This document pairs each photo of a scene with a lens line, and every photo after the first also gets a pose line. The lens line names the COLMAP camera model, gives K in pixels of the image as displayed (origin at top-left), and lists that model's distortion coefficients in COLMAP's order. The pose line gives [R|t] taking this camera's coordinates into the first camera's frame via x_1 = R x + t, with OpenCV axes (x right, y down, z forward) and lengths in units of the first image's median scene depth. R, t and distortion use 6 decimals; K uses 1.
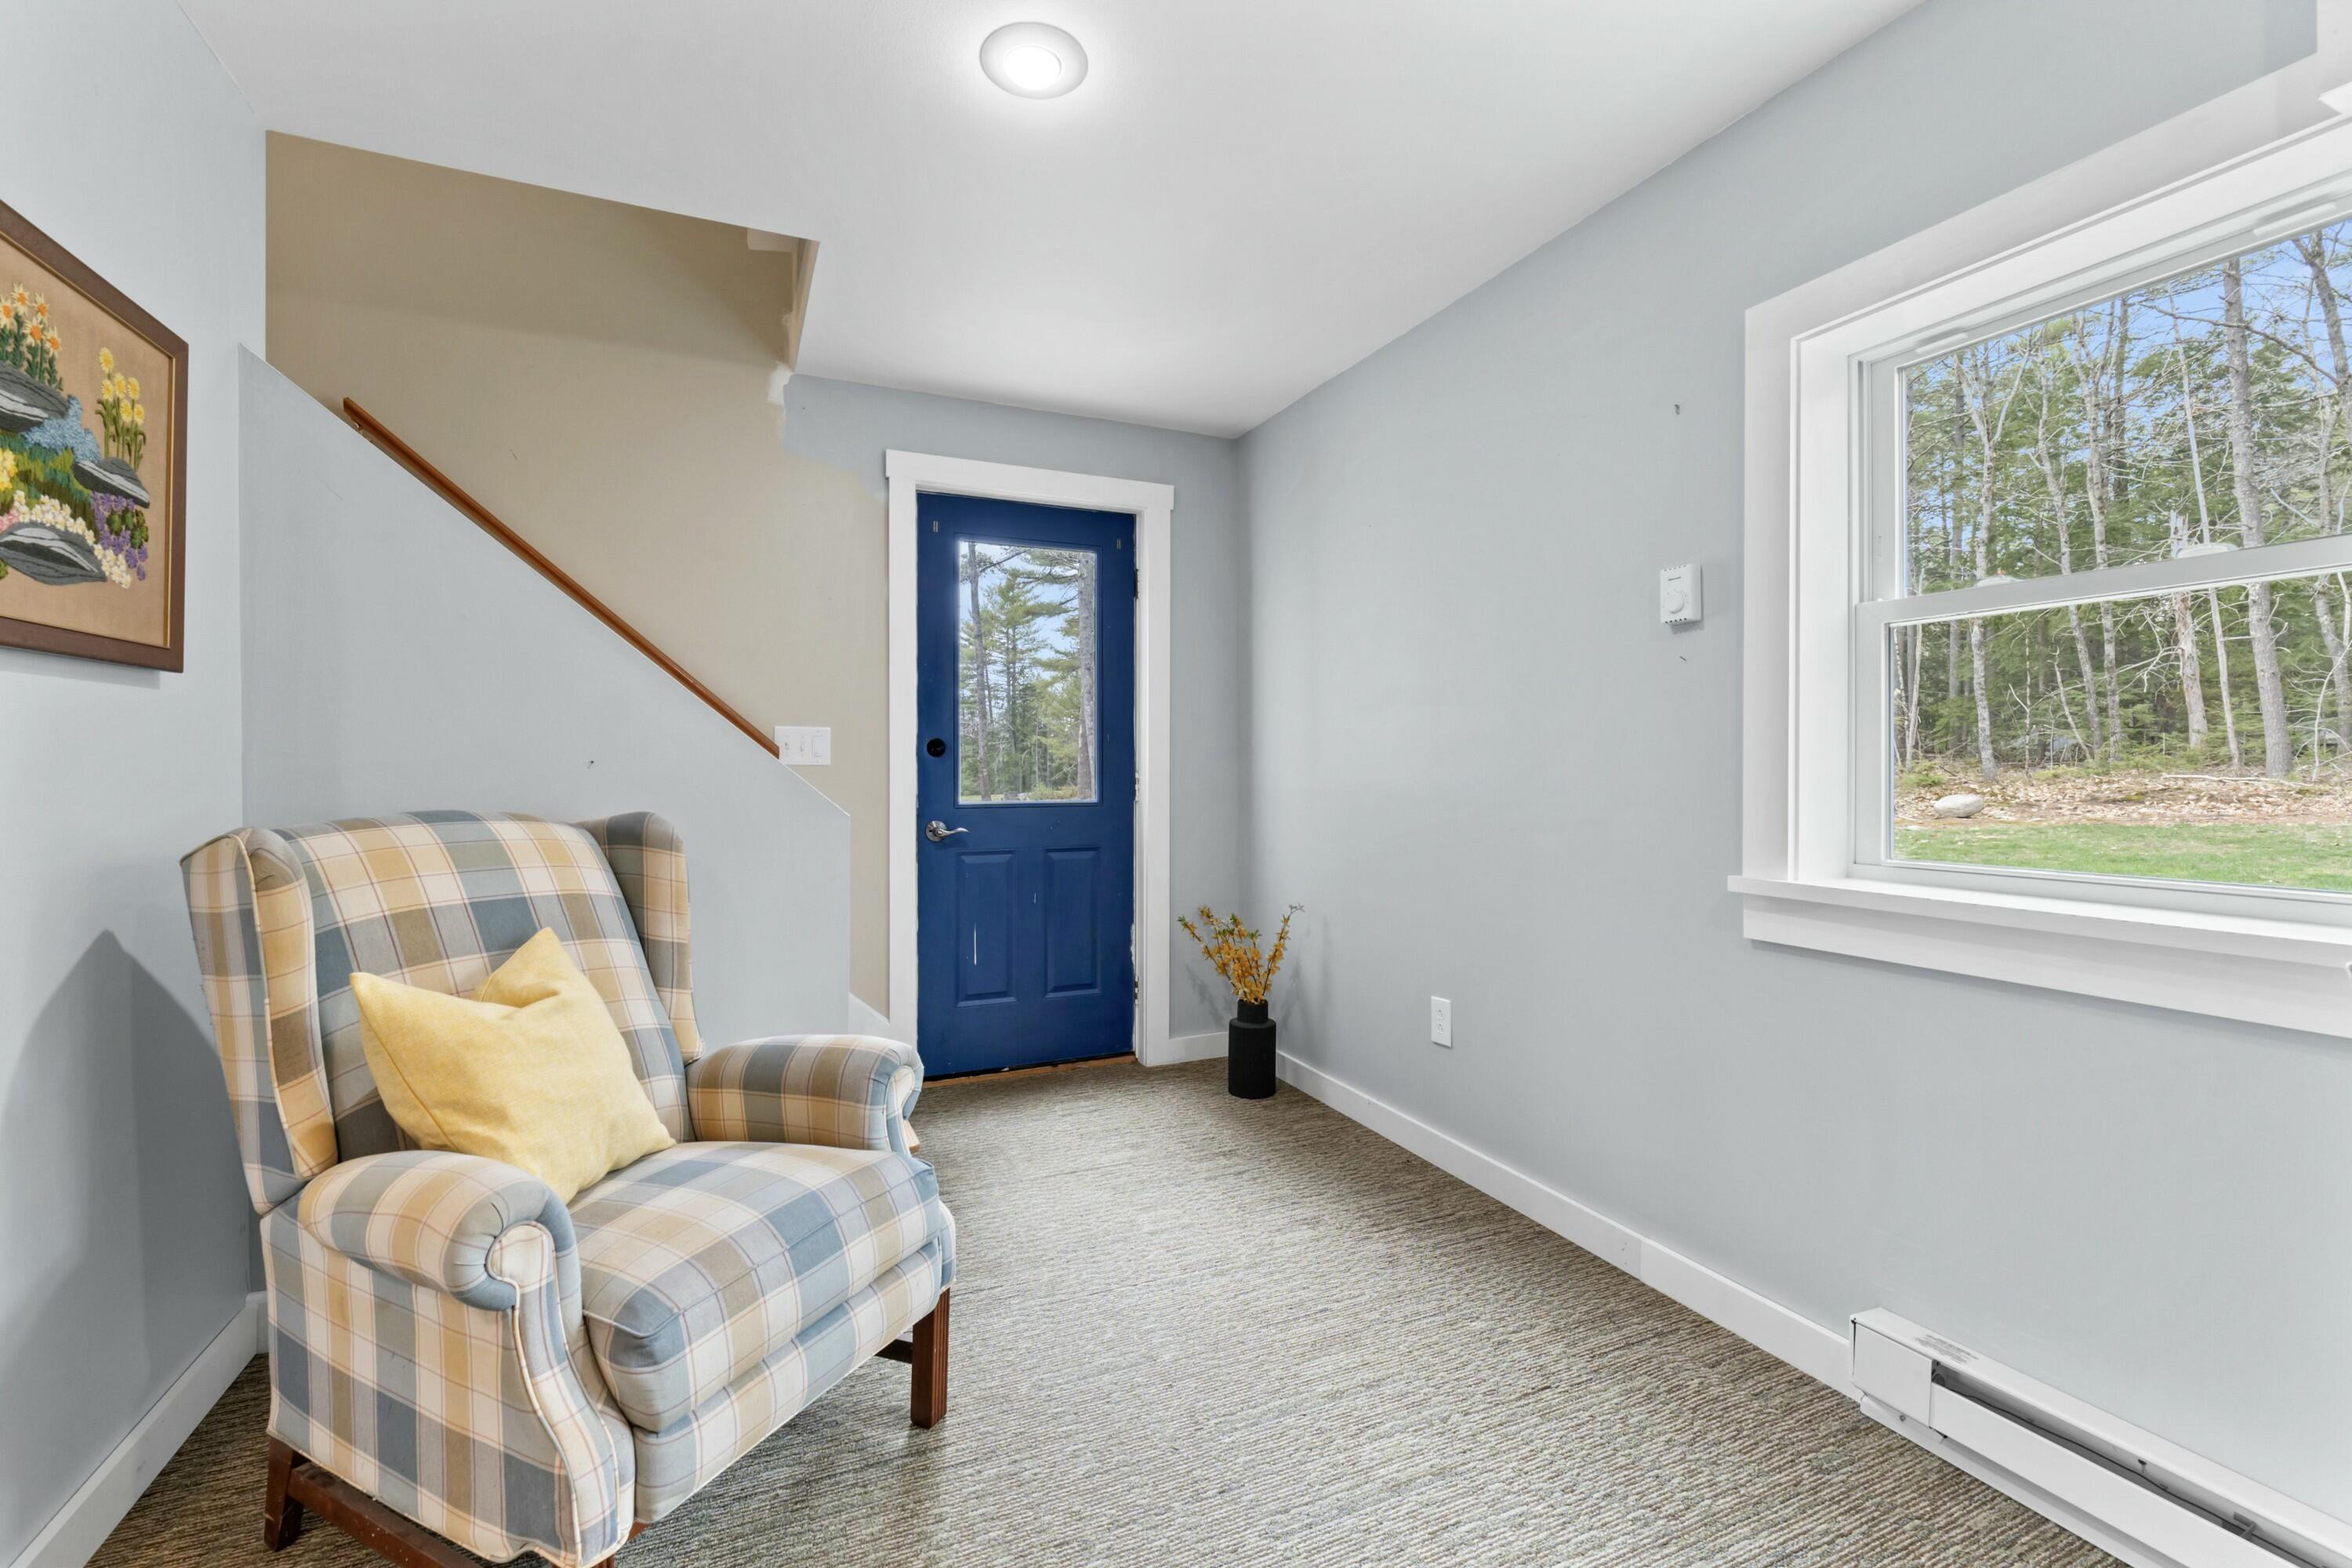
lens RADIAL K [[971.4, 0, 1173.0], [0, 971.4, 770.5], [0, 0, 1]] dist [-0.001276, -0.005186]
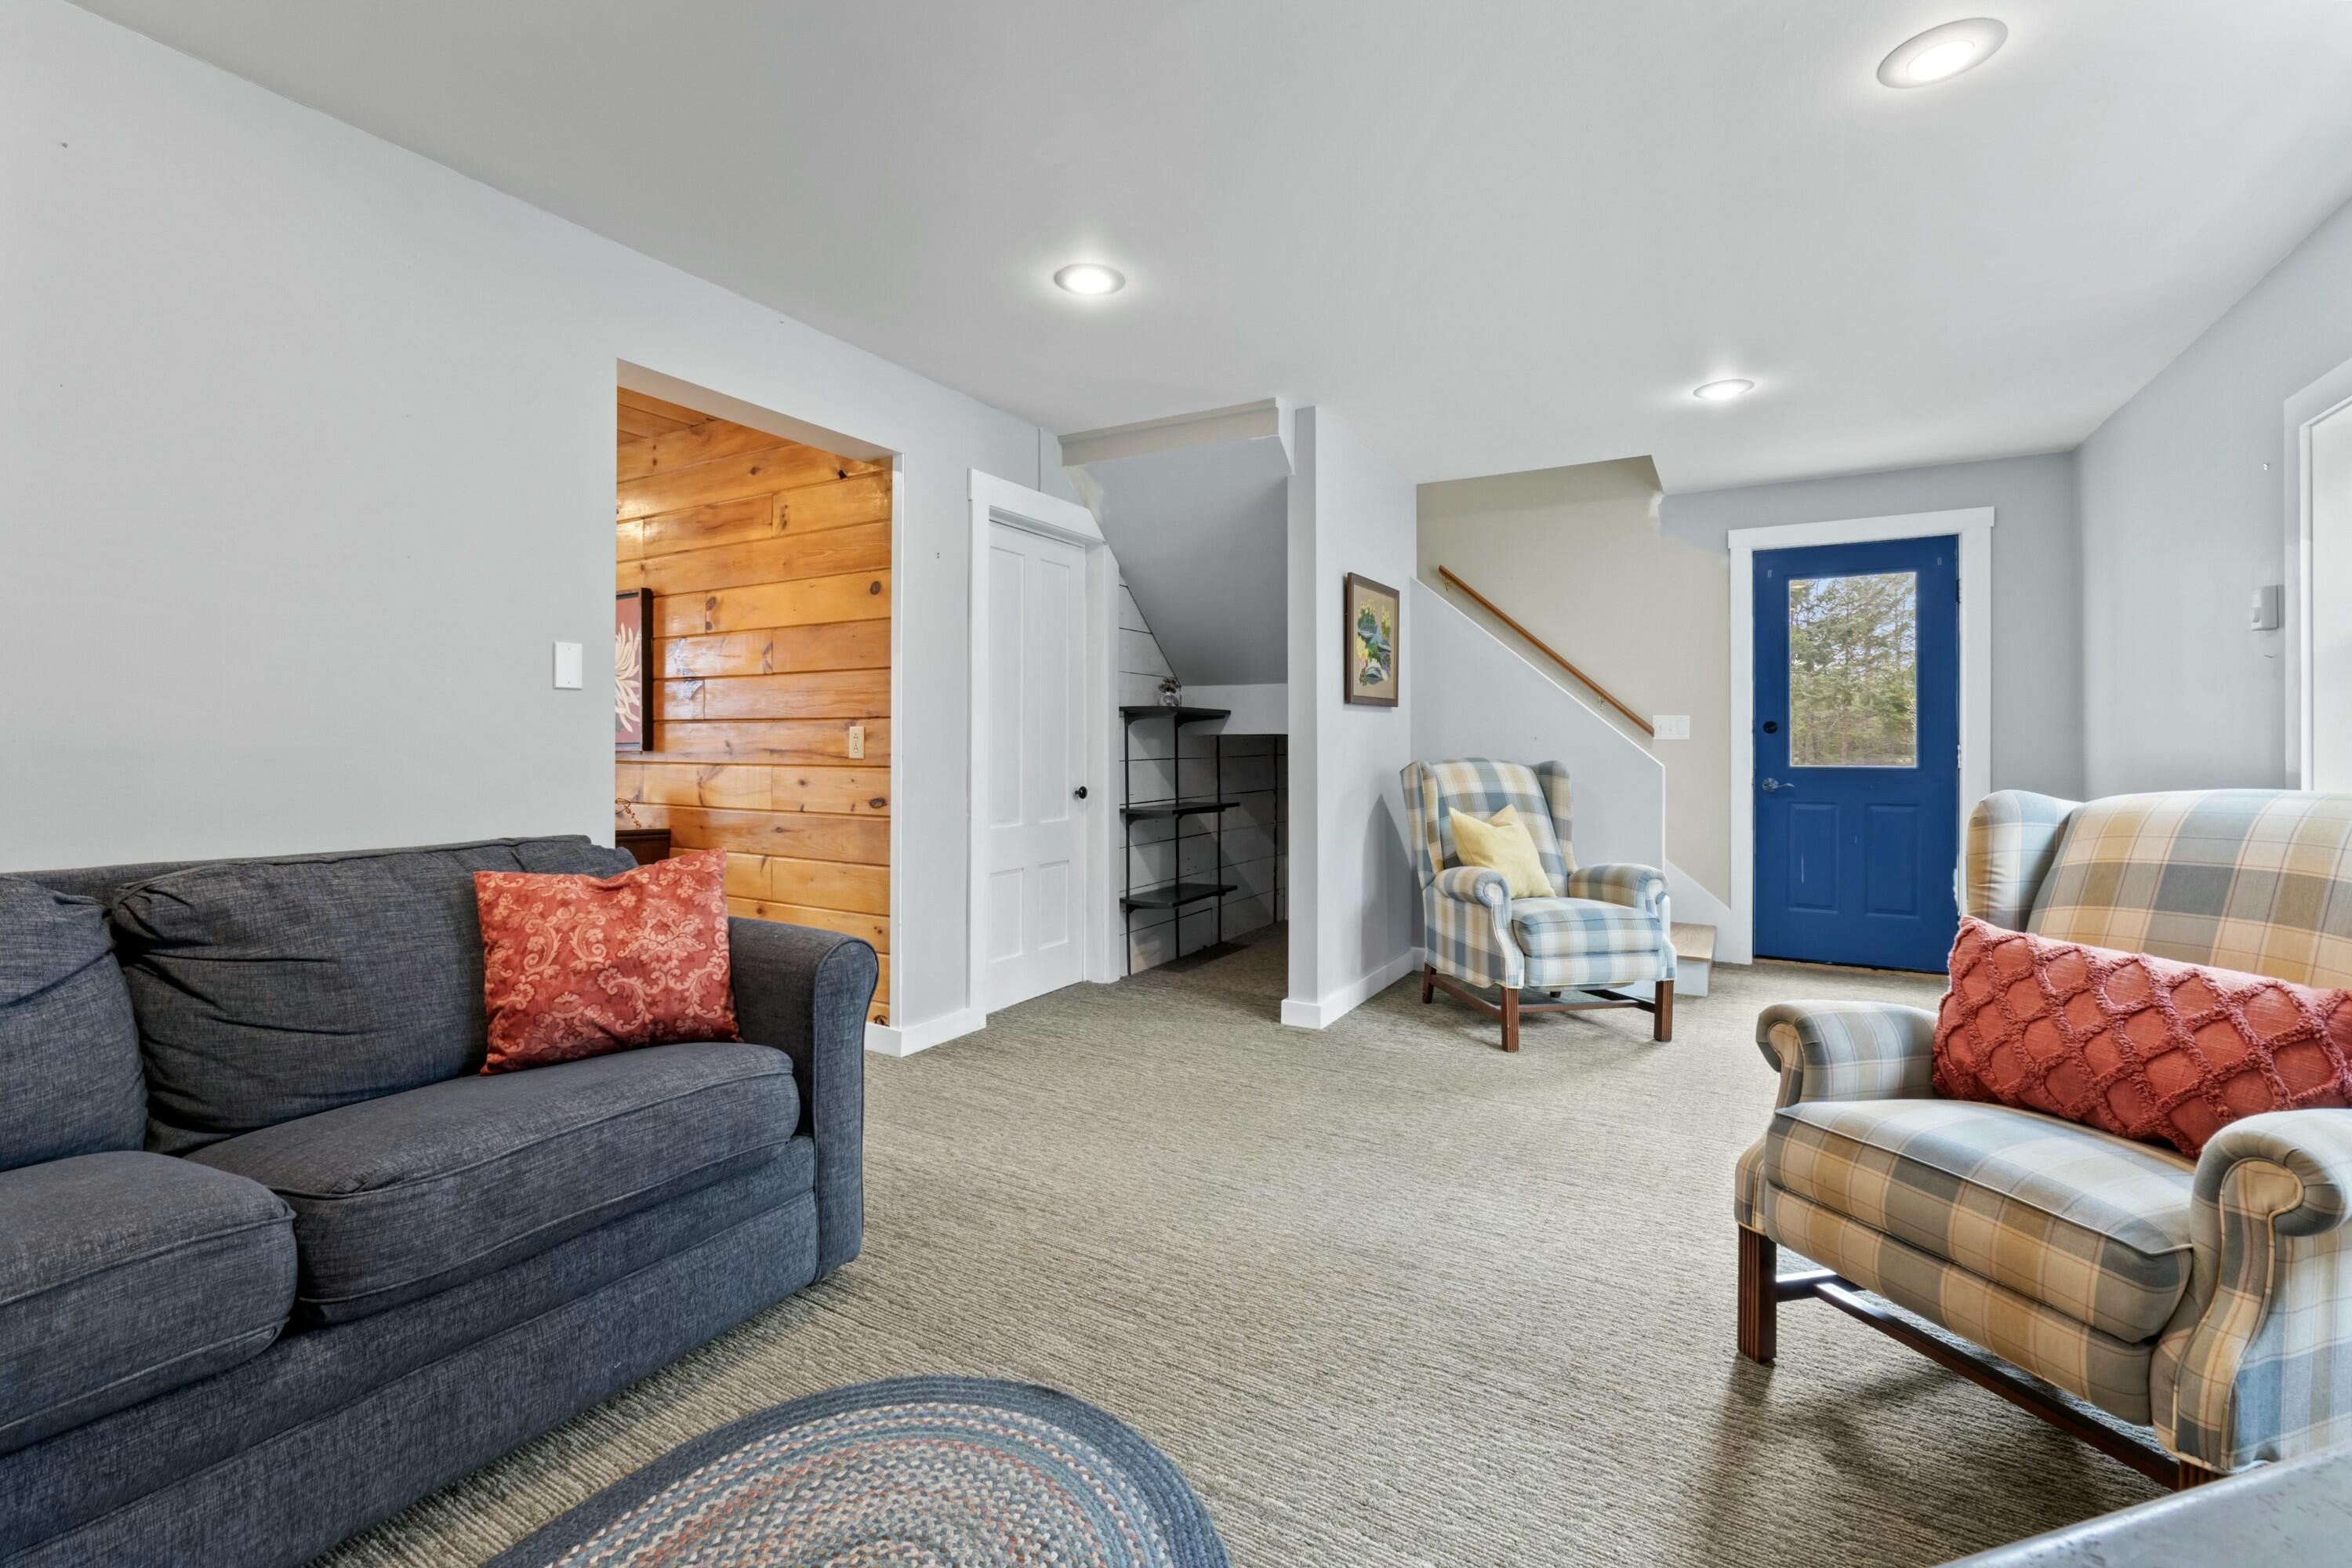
lens RADIAL K [[1022.3, 0, 1126.4], [0, 1022.3, 738.2], [0, 0, 1]] dist [0.001102, 0.000292]
pose [[0.549769, -0.004402, -0.835305, 1.033221], [-0.004213, 0.999959, -0.008043, 0.018338], [0.835306, 0.007941, 0.549727, -1.304429]]
